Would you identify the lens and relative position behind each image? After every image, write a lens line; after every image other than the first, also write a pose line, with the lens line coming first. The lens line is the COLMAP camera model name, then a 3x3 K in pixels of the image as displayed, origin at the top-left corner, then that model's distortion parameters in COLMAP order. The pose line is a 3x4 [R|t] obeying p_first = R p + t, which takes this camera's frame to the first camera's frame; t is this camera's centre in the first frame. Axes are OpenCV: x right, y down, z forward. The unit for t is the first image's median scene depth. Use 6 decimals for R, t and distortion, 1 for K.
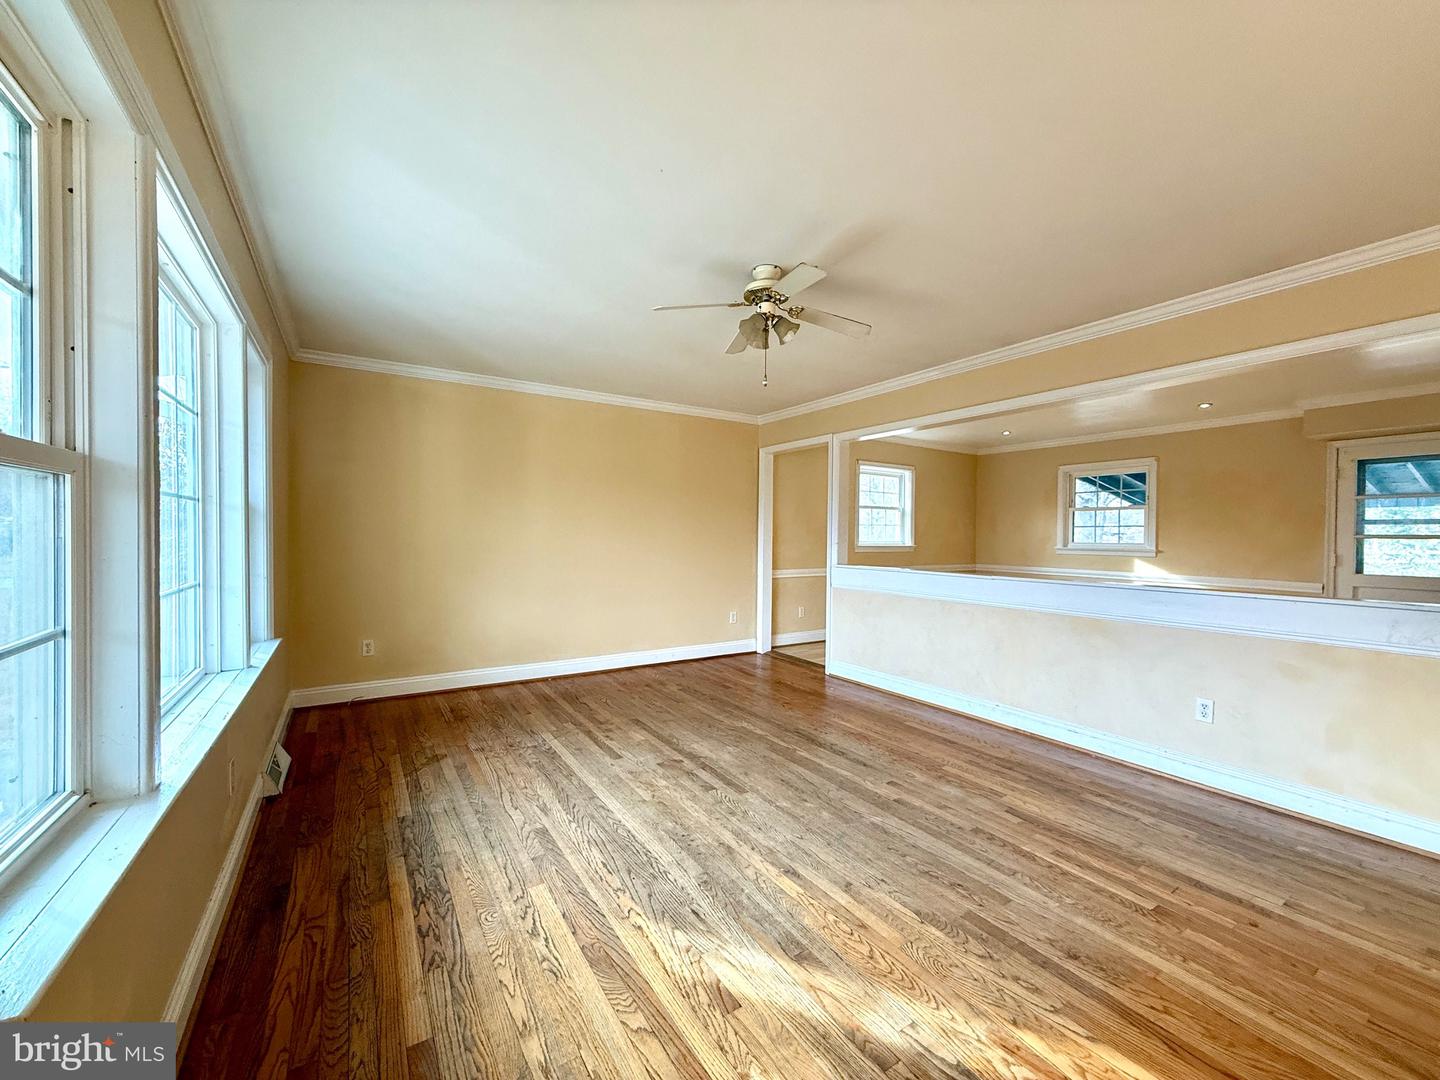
lens RADIAL K [[572.9, 0, 714.0], [0, 572.9, 541.1], [0, 0, 1]] dist [0.005174, 0.000936]
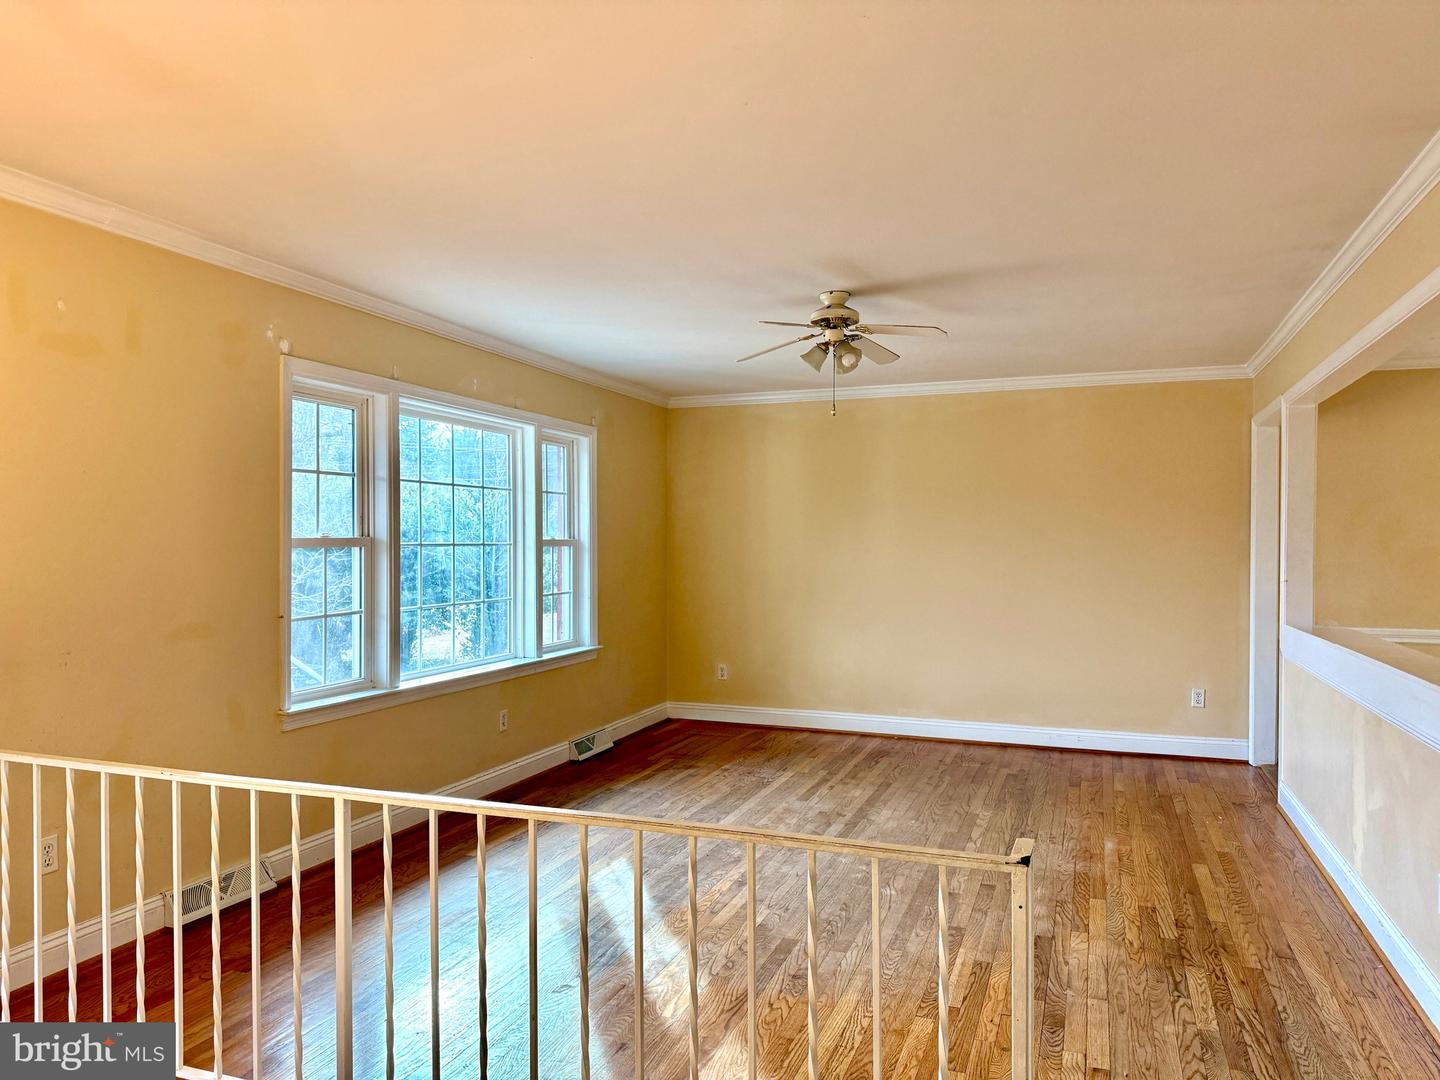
lens RADIAL K [[990.9, 0, 719.5], [0, 990.9, 540.7], [0, 0, 1]] dist [0.055860, -0.062787]
pose [[0.607903, -0.010416, -0.793943, 1.047957], [-0.006566, 0.999814, -0.018144, -0.024179], [0.793984, 0.016243, 0.607721, -0.125353]]
